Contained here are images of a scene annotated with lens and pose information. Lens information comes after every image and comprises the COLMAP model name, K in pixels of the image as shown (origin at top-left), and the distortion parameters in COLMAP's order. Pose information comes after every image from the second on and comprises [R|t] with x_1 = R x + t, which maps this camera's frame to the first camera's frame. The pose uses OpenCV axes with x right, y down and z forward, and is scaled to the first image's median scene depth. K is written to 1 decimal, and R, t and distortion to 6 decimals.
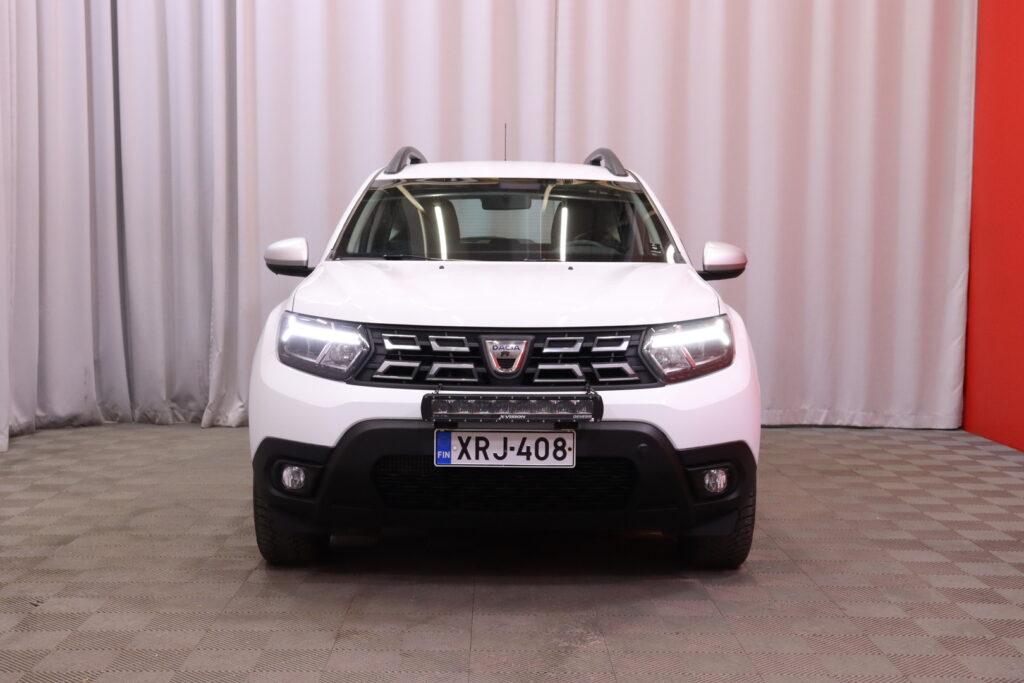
lens RADIAL K [[1388.0, 0, 512.0], [0, 1388.0, 341.5], [0, 0, 1]] dist [-0.079846, 0.001810]
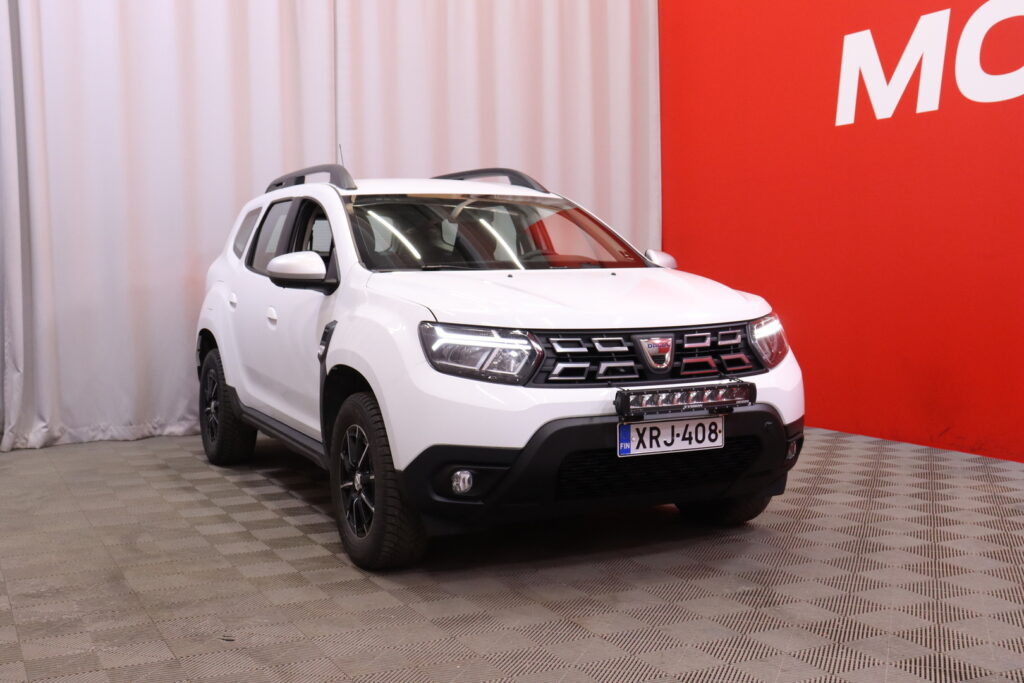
lens RADIAL K [[1192.1, 0, 512.0], [0, 1192.1, 341.5], [0, 0, 1]] dist [-0.008840, -0.000117]
pose [[0.904529, -0.049220, 0.423562, -0.514070], [0.048768, 0.998739, 0.011911, -0.015713], [-0.423614, 0.009882, 0.905789, 0.183855]]
